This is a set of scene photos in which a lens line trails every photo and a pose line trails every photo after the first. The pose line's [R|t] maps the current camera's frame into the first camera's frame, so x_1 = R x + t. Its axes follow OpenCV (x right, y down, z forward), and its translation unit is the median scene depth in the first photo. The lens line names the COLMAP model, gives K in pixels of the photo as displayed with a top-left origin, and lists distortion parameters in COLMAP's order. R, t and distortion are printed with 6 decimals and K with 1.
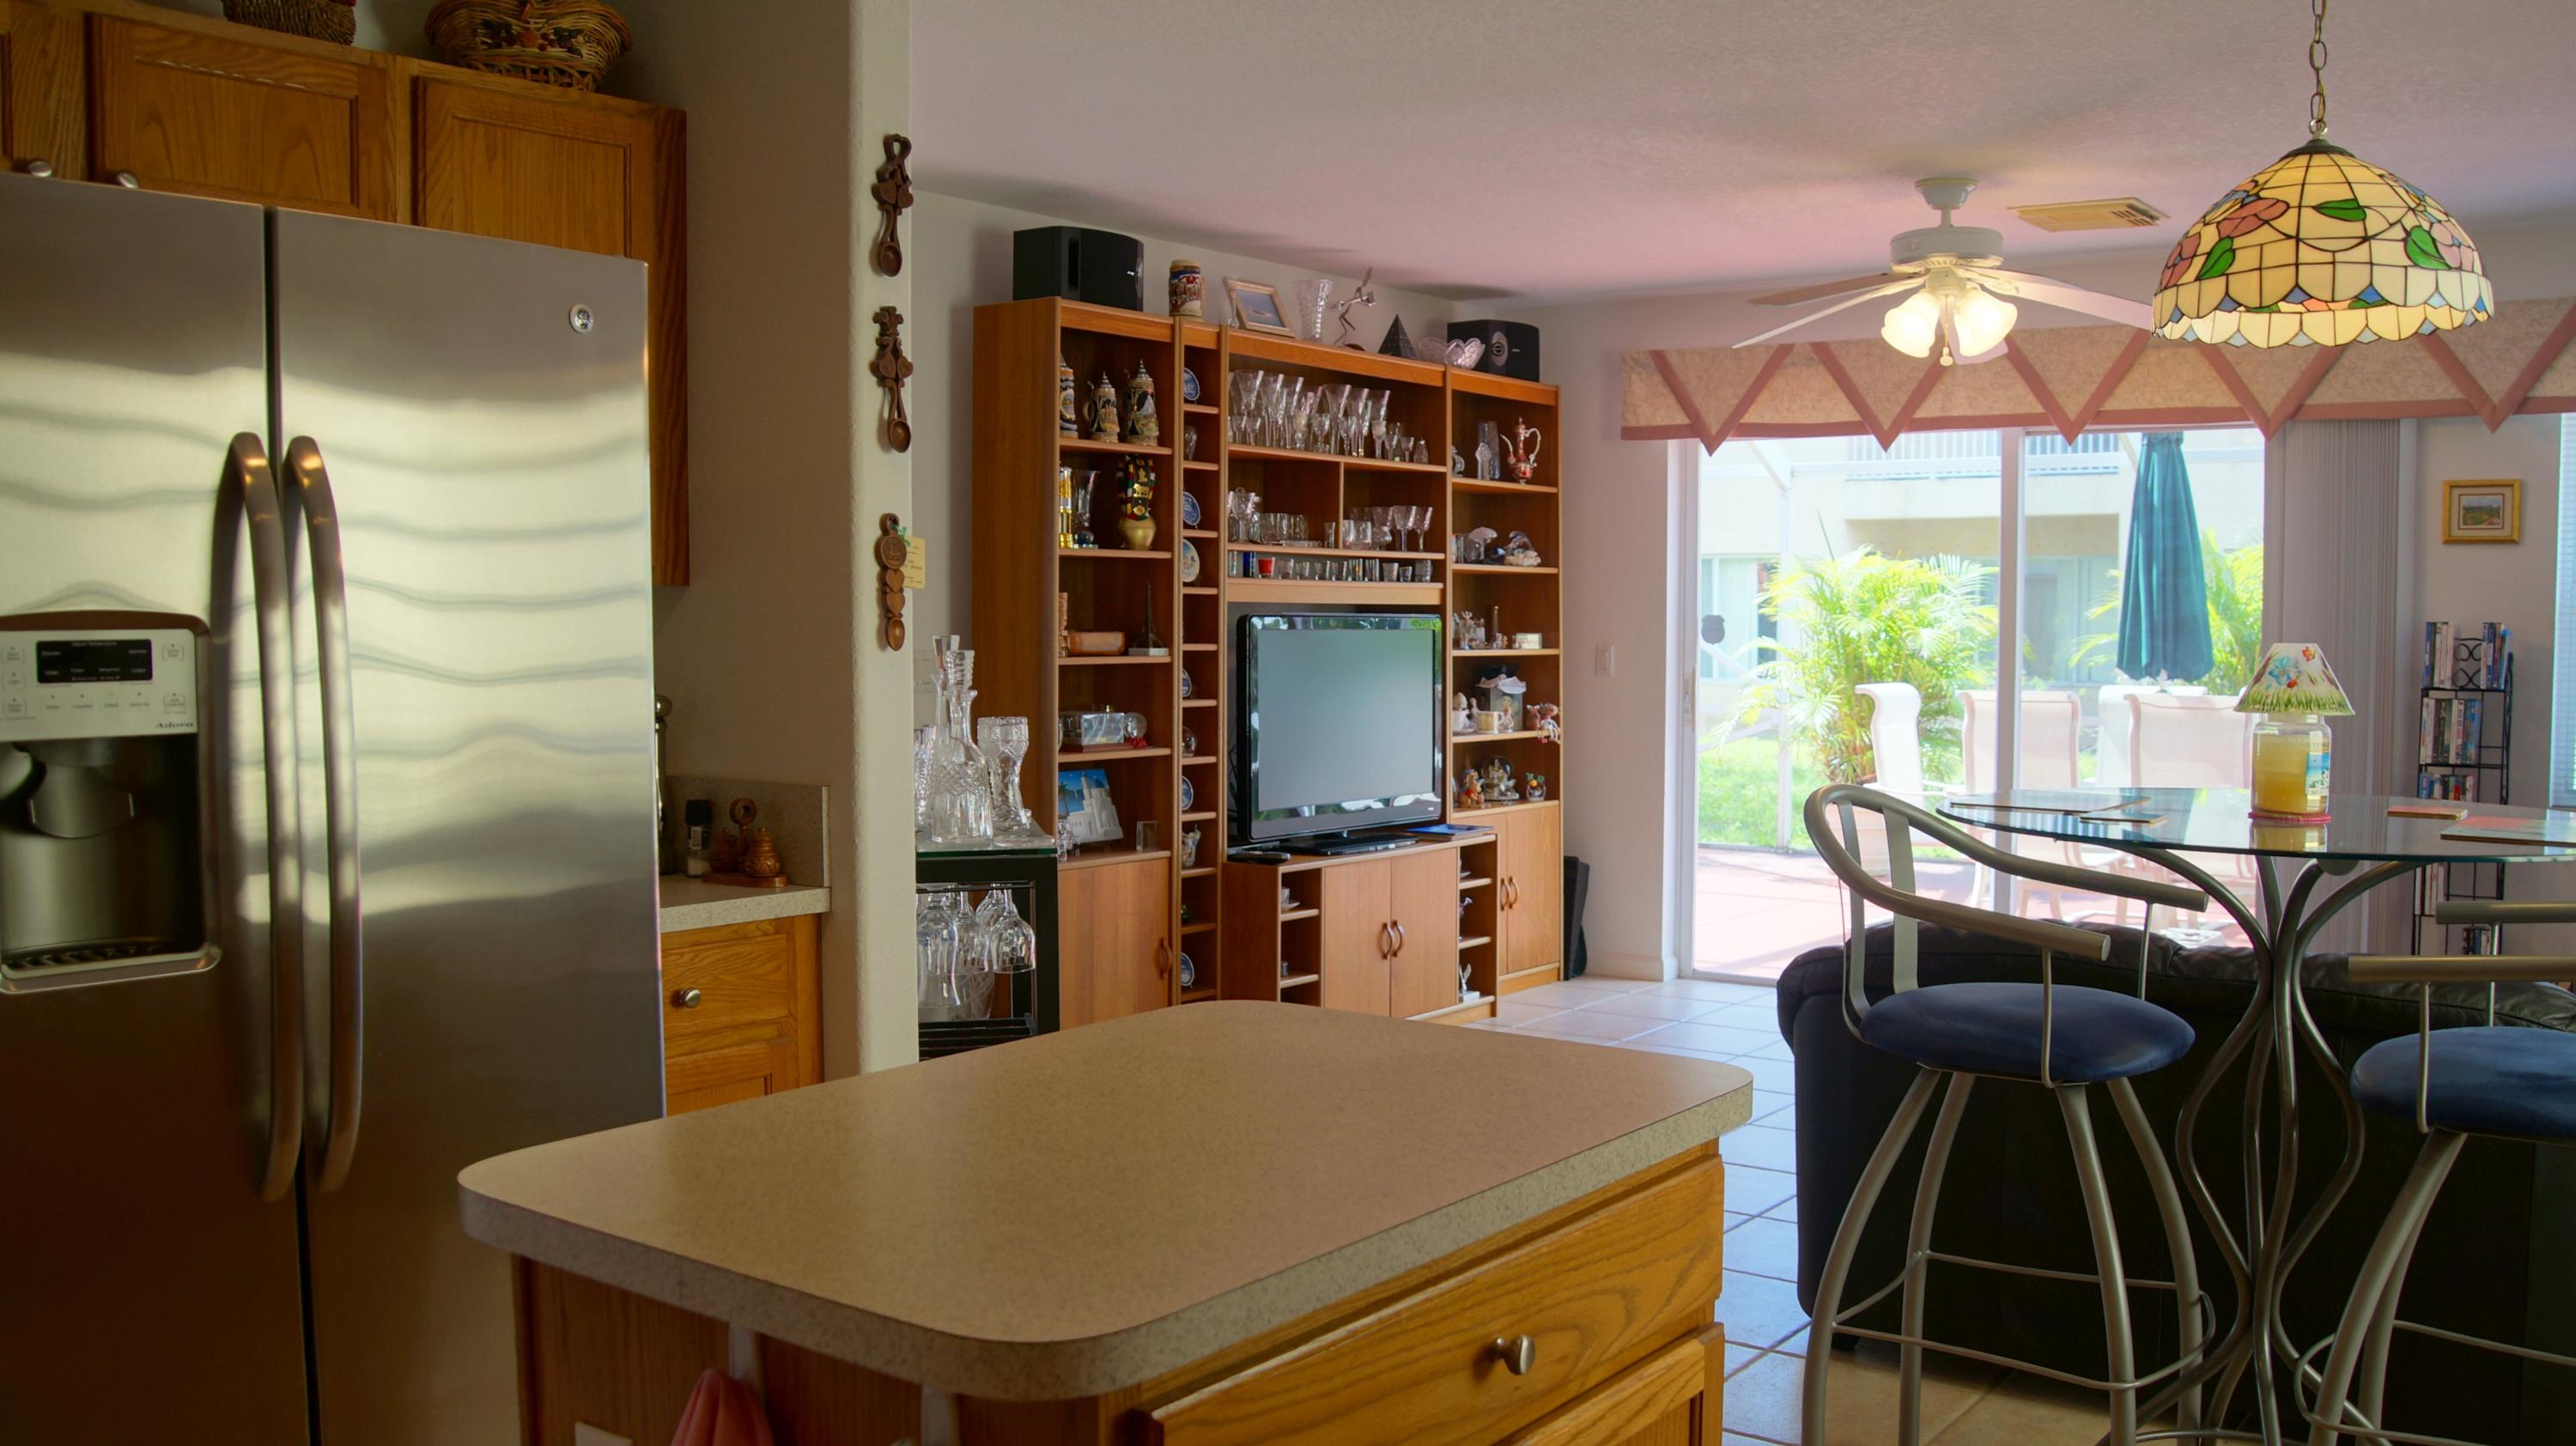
lens RADIAL K [[2173.4, 0, 1288.0], [0, 2173.4, 723.0], [0, 0, 1]] dist [-0.156179, 0.134968]
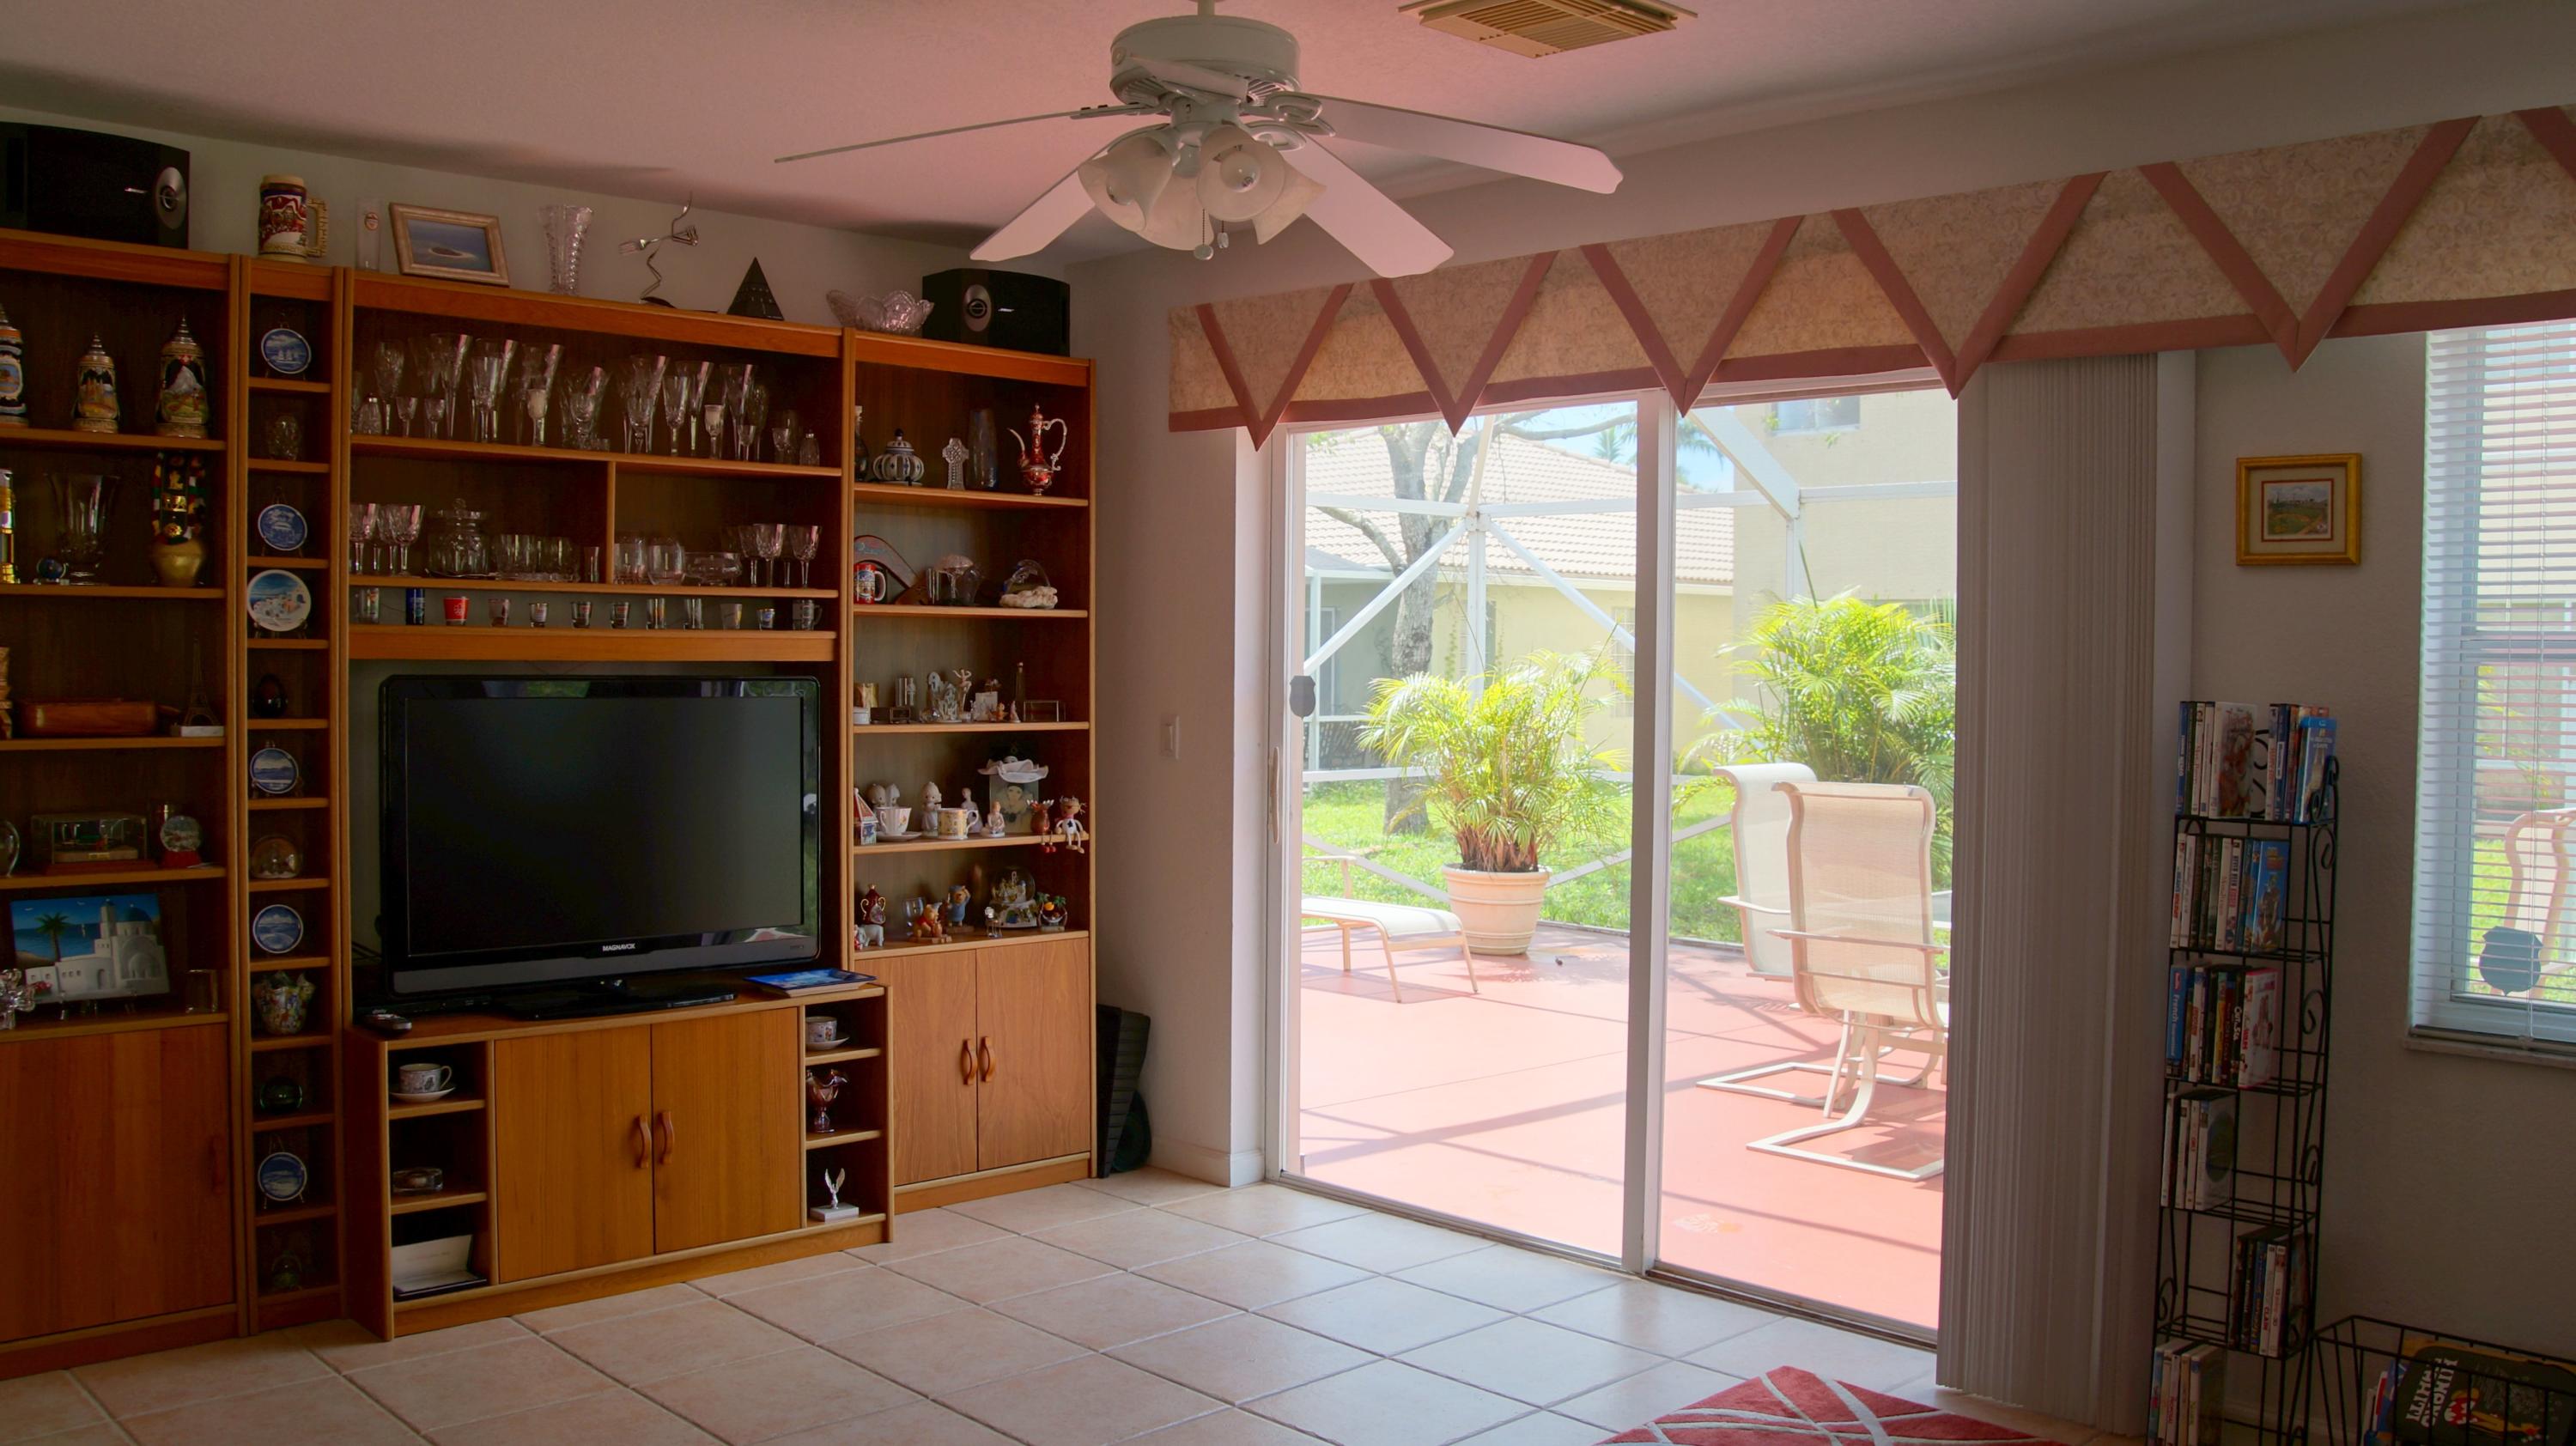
lens RADIAL K [[2112.4, 0, 1288.0], [0, 2112.4, 723.0], [0, 0, 1]] dist [-0.162718, 0.114453]
pose [[0.986735, 0.011543, -0.161930, 0.339300], [-0.014640, 0.999732, -0.017948, -0.024596], [0.161680, 0.020080, 0.986639, 0.350806]]
